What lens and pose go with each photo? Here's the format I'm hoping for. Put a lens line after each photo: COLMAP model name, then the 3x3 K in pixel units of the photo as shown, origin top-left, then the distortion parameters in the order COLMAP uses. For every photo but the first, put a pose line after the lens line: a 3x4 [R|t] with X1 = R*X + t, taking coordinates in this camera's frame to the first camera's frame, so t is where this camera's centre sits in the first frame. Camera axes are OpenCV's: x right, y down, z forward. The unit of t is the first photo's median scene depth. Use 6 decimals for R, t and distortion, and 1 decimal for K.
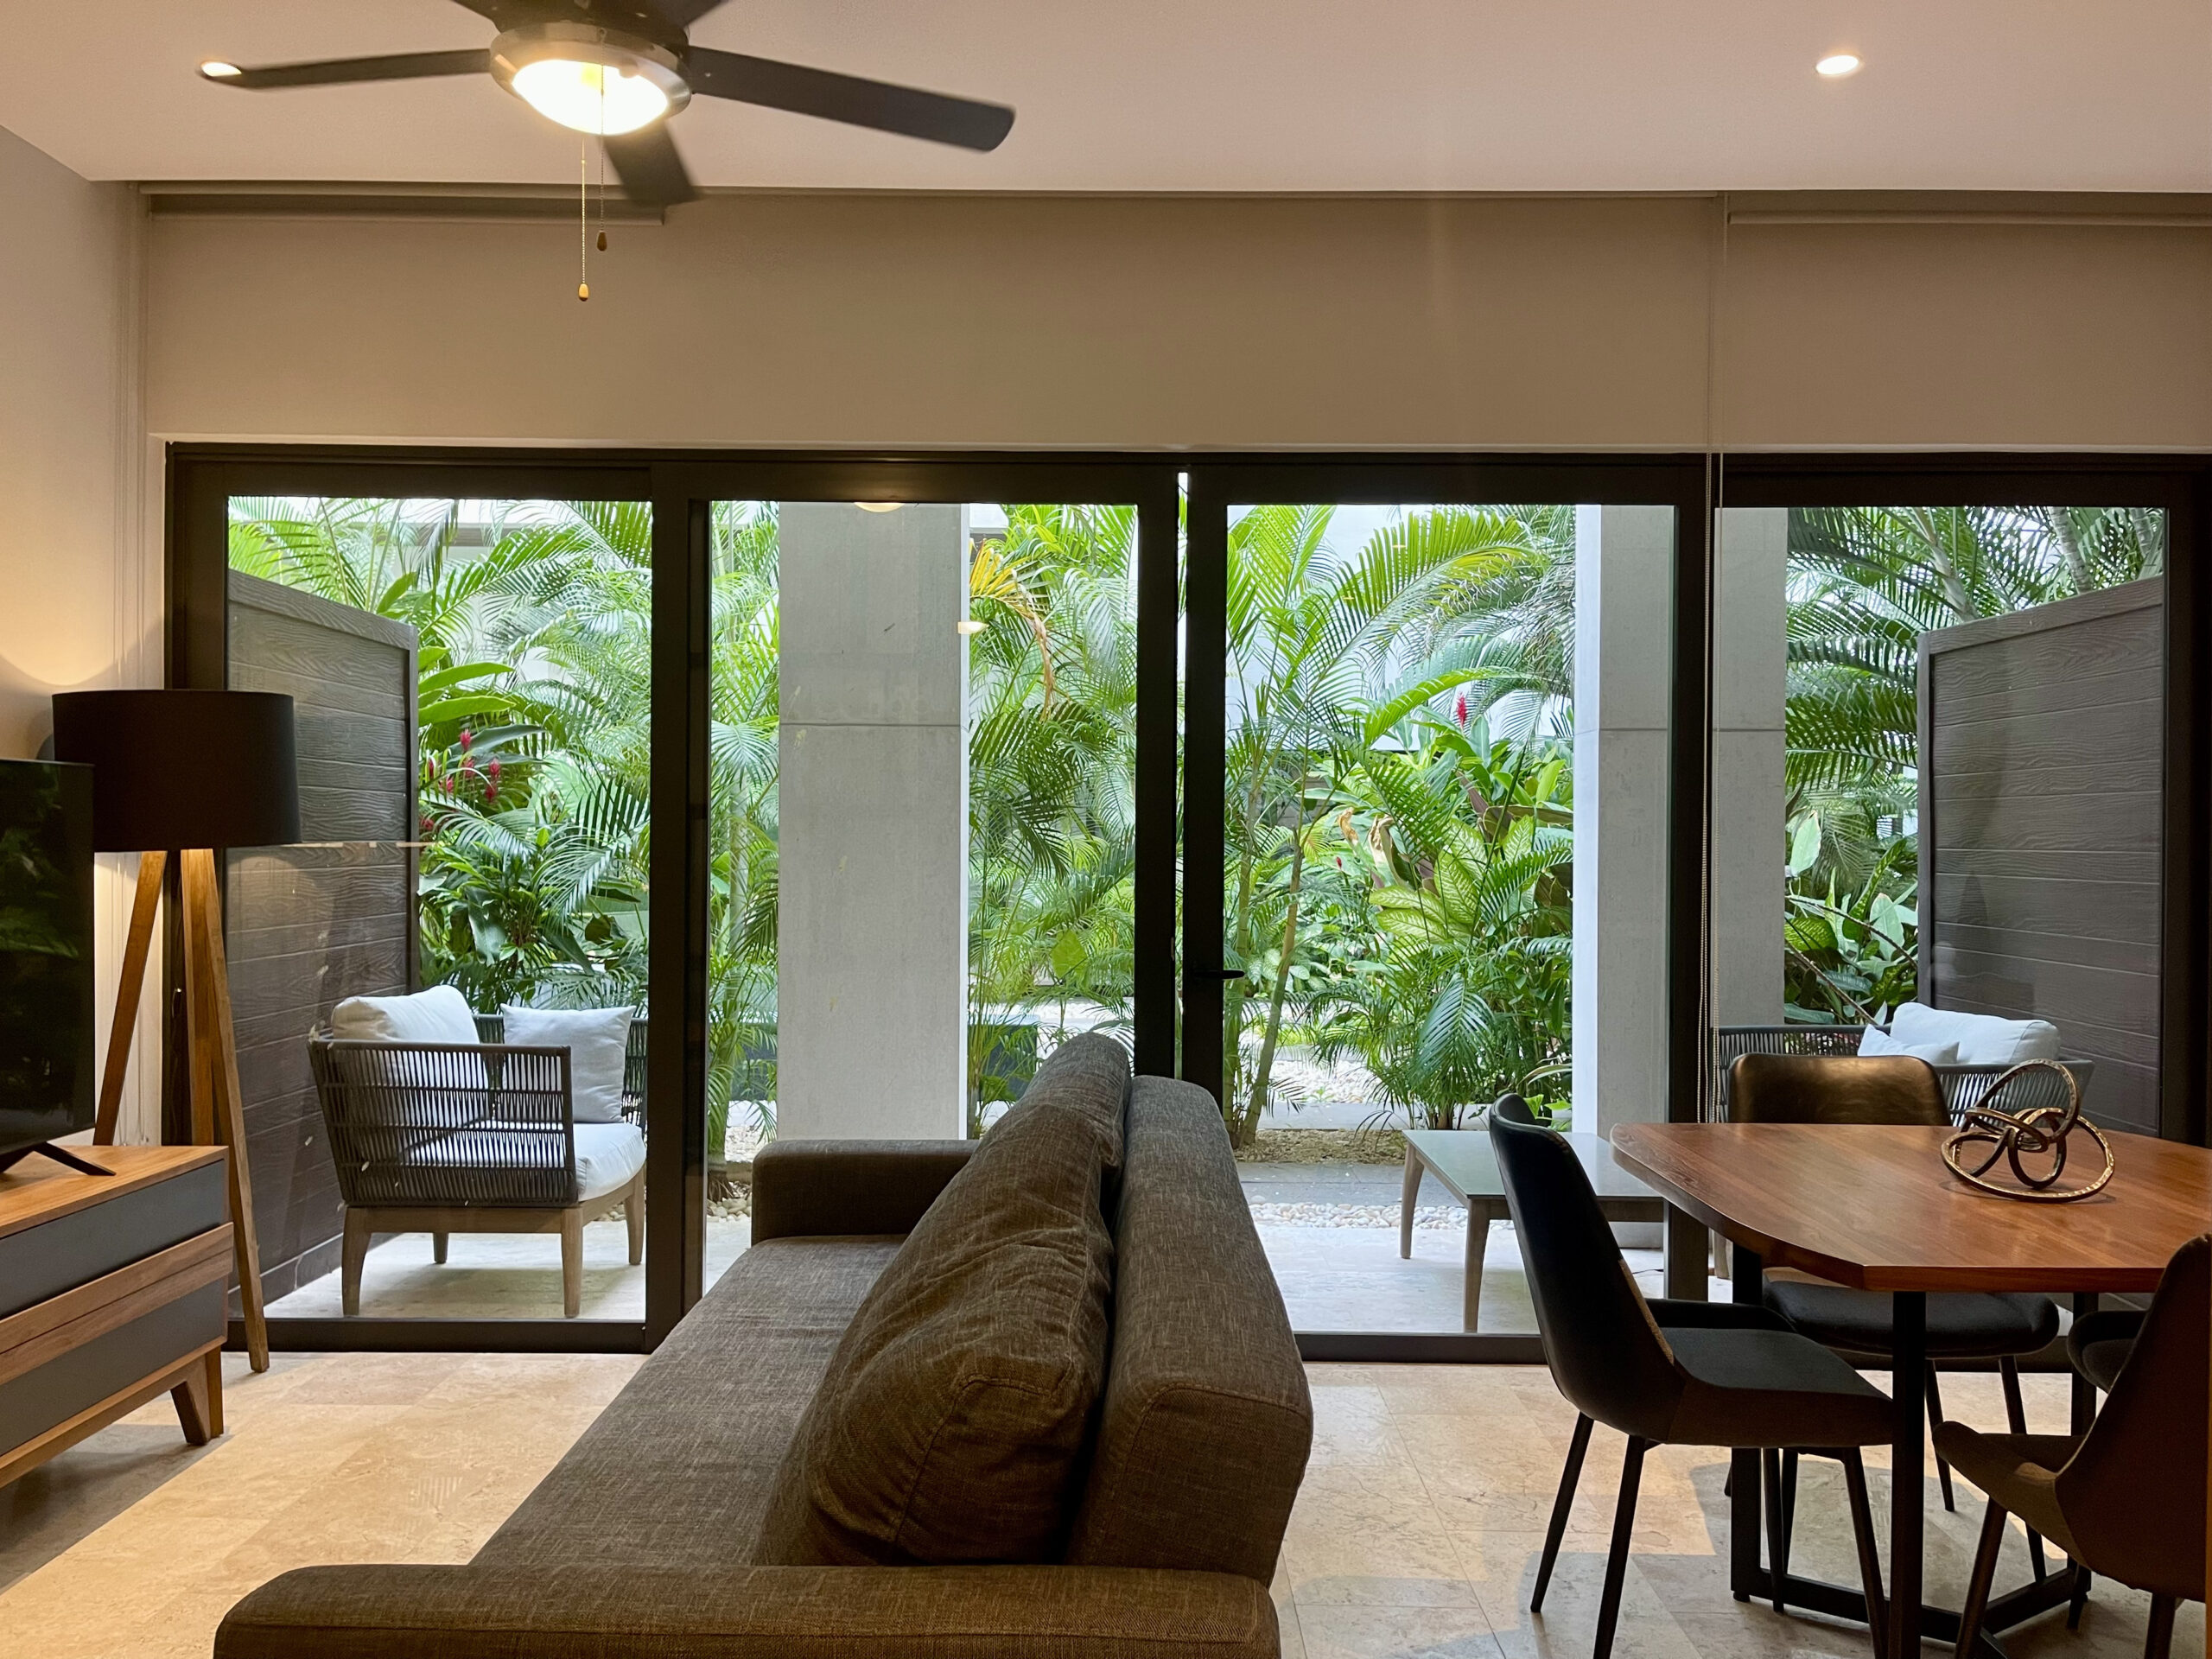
lens RADIAL K [[1641.4, 0, 1106.0], [0, 1641.4, 829.5], [0, 0, 1]] dist [0.009411, 0.001789]
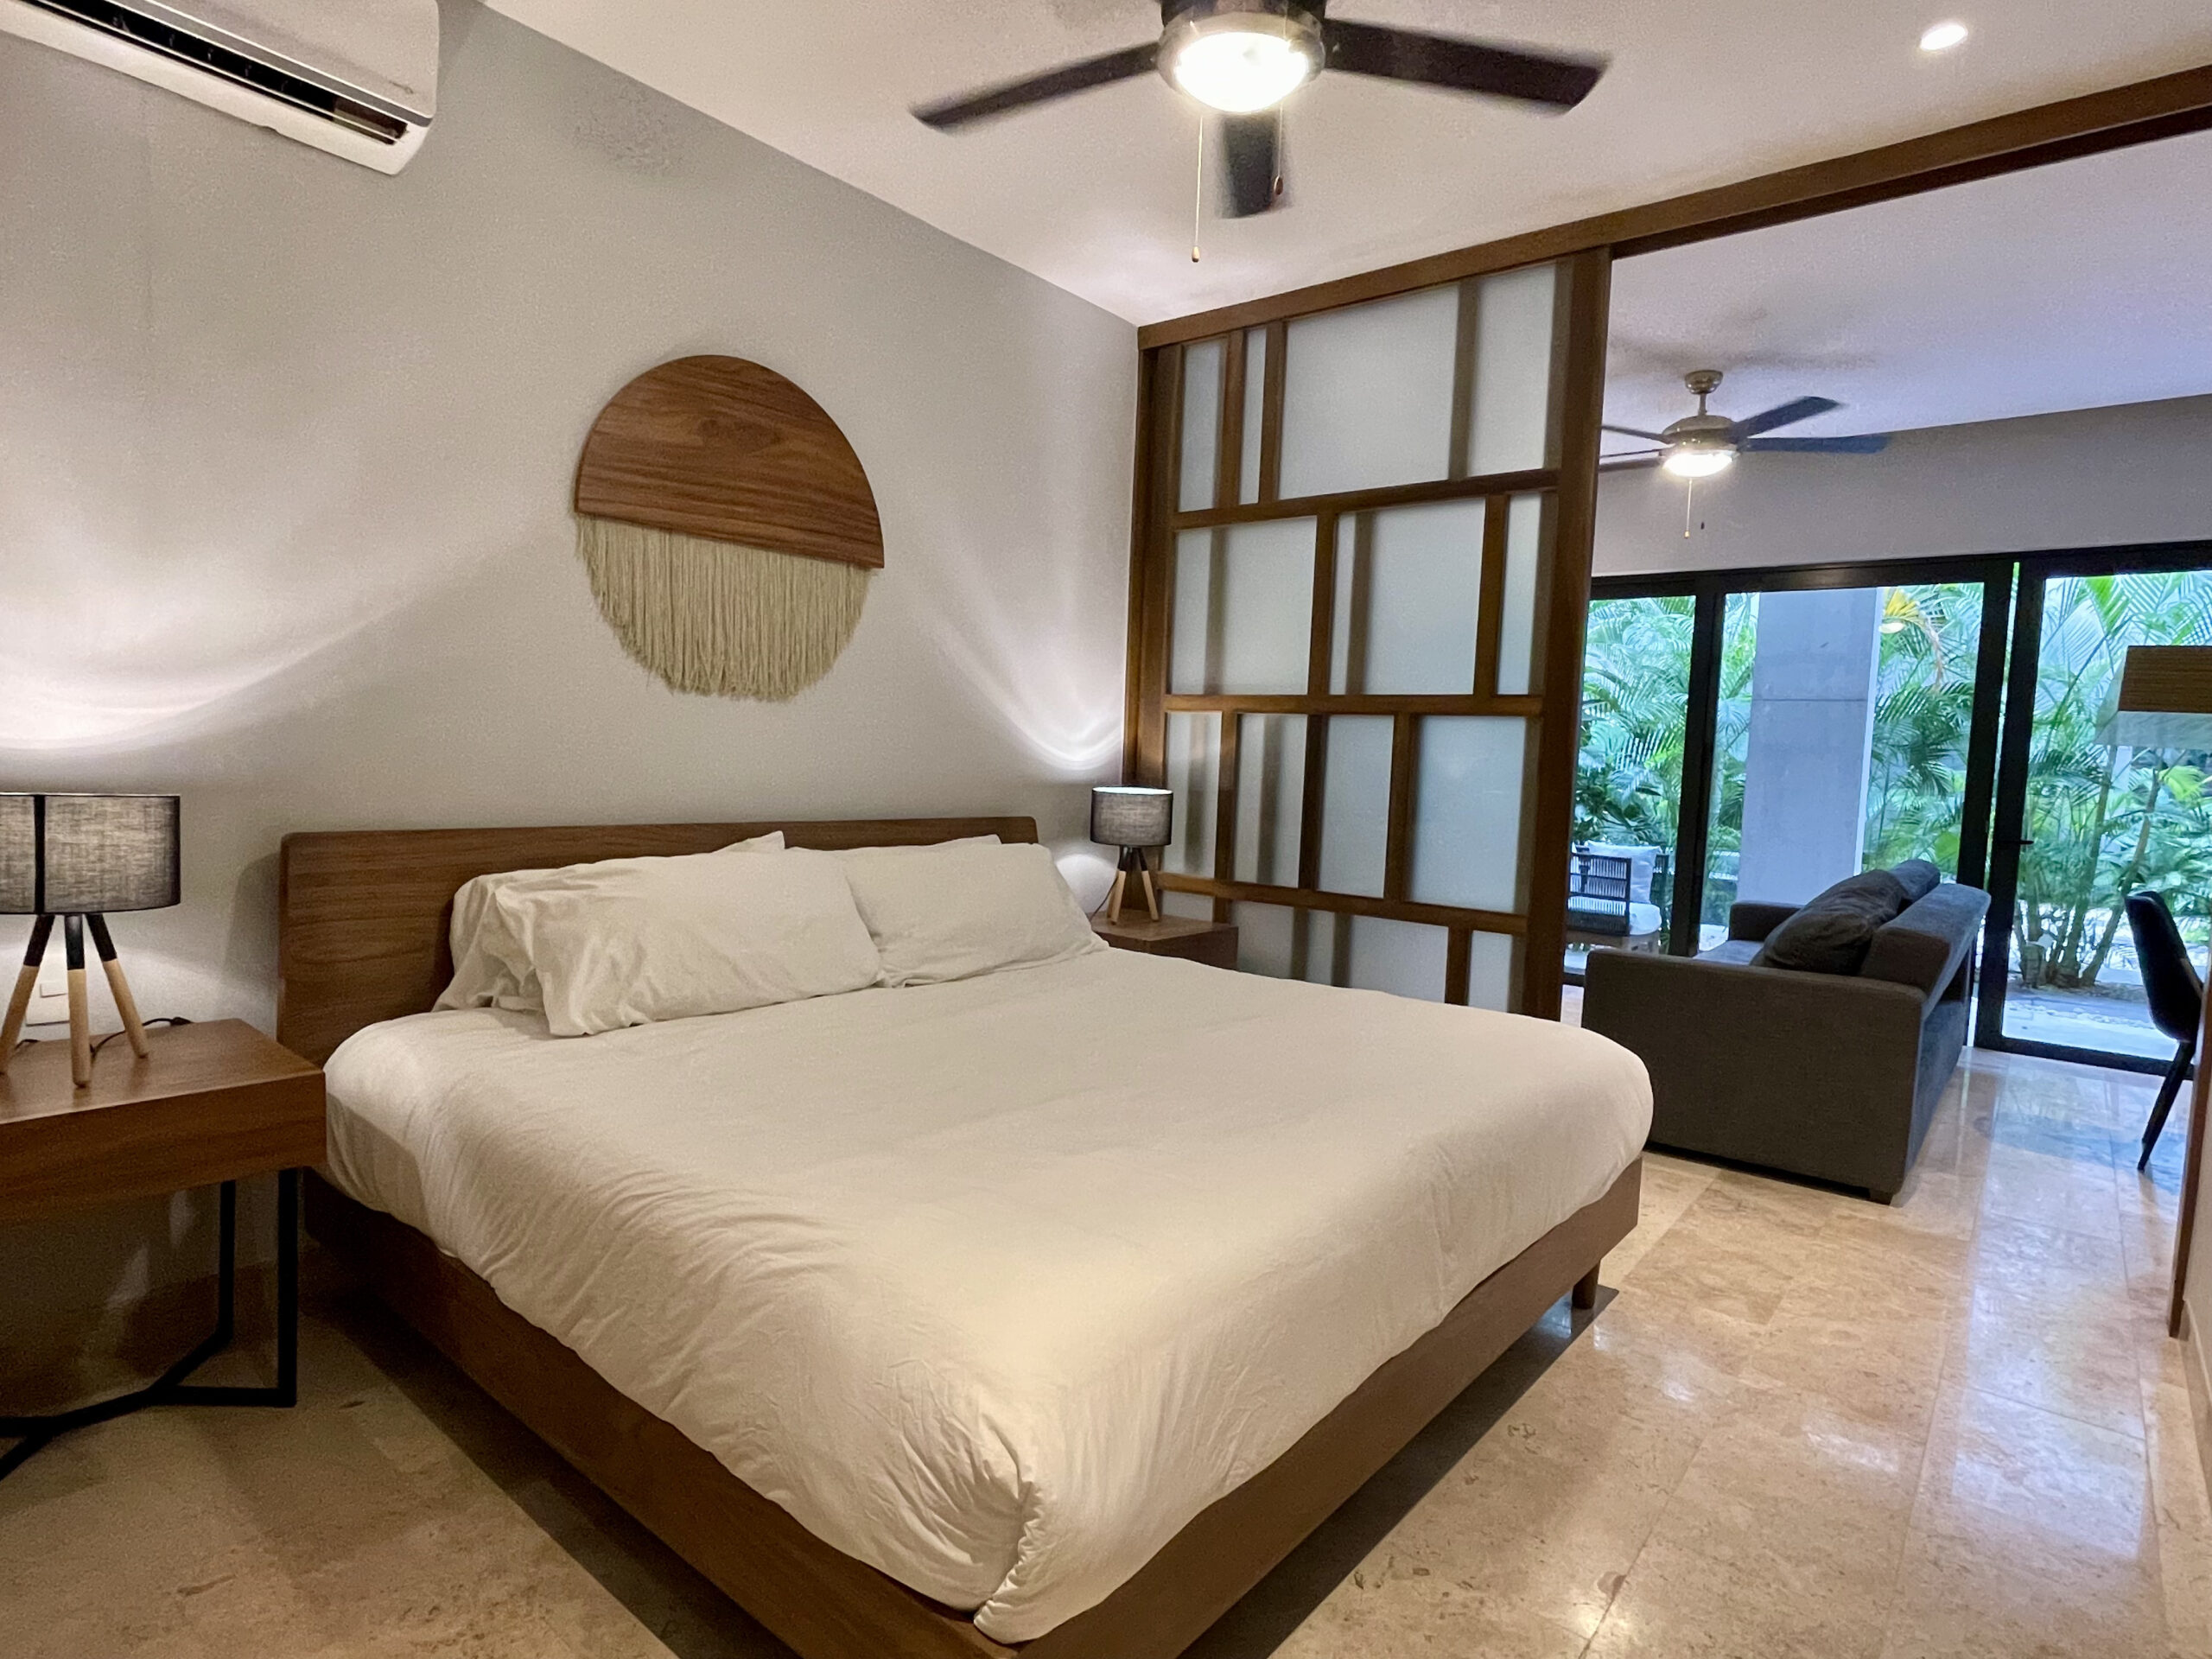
lens RADIAL K [[1193.7, 0, 1100.8], [0, 1193.7, 838.0], [0, 0, 1]] dist [-0.001212, -0.000661]
pose [[0.779491, 0.067077, -0.622812, 0.054266], [-0.027862, 0.996979, 0.072504, 0.009141], [0.625794, -0.039163, 0.779005, -0.360676]]
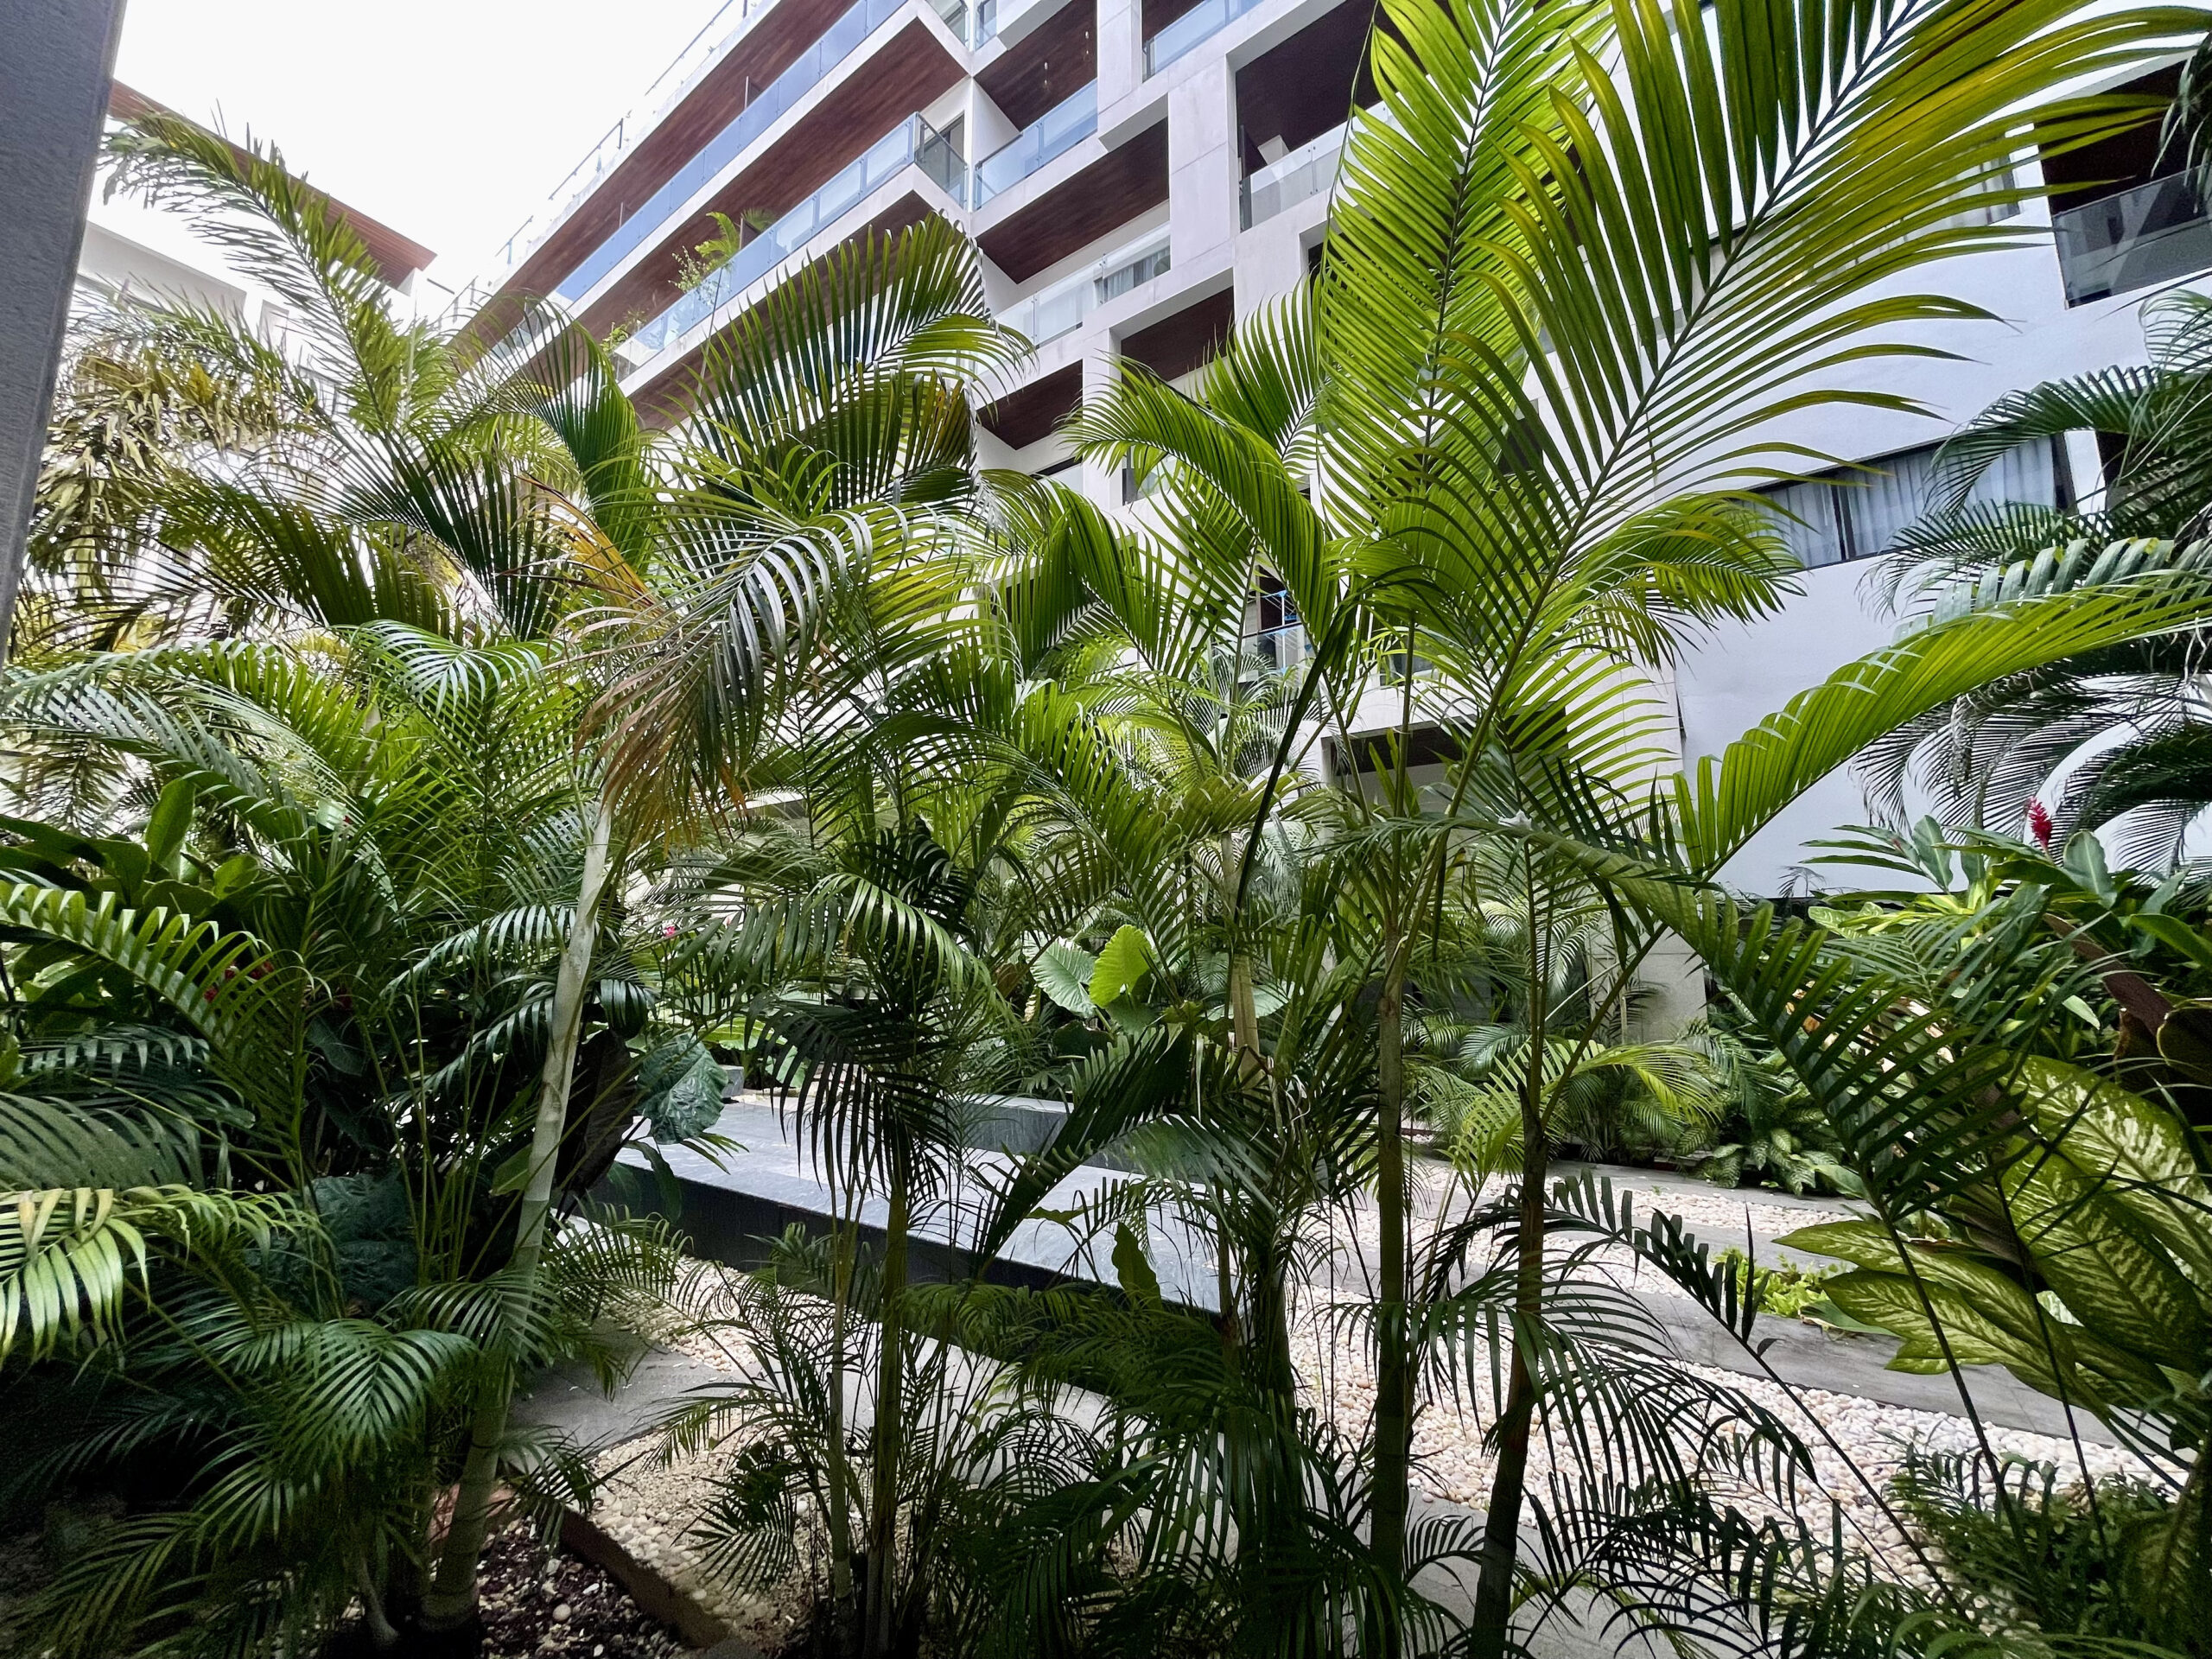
lens RADIAL K [[883.0, 0, 1106.0], [0, 883.0, 829.5], [0, 0, 1]] dist [0.002062, 0.000228]
pose [[0.822700, -0.085218, -0.562052, 0.170834], [0.005098, 0.989766, -0.142606, -0.034155], [0.568453, 0.114457, 0.814715, 0.790339]]
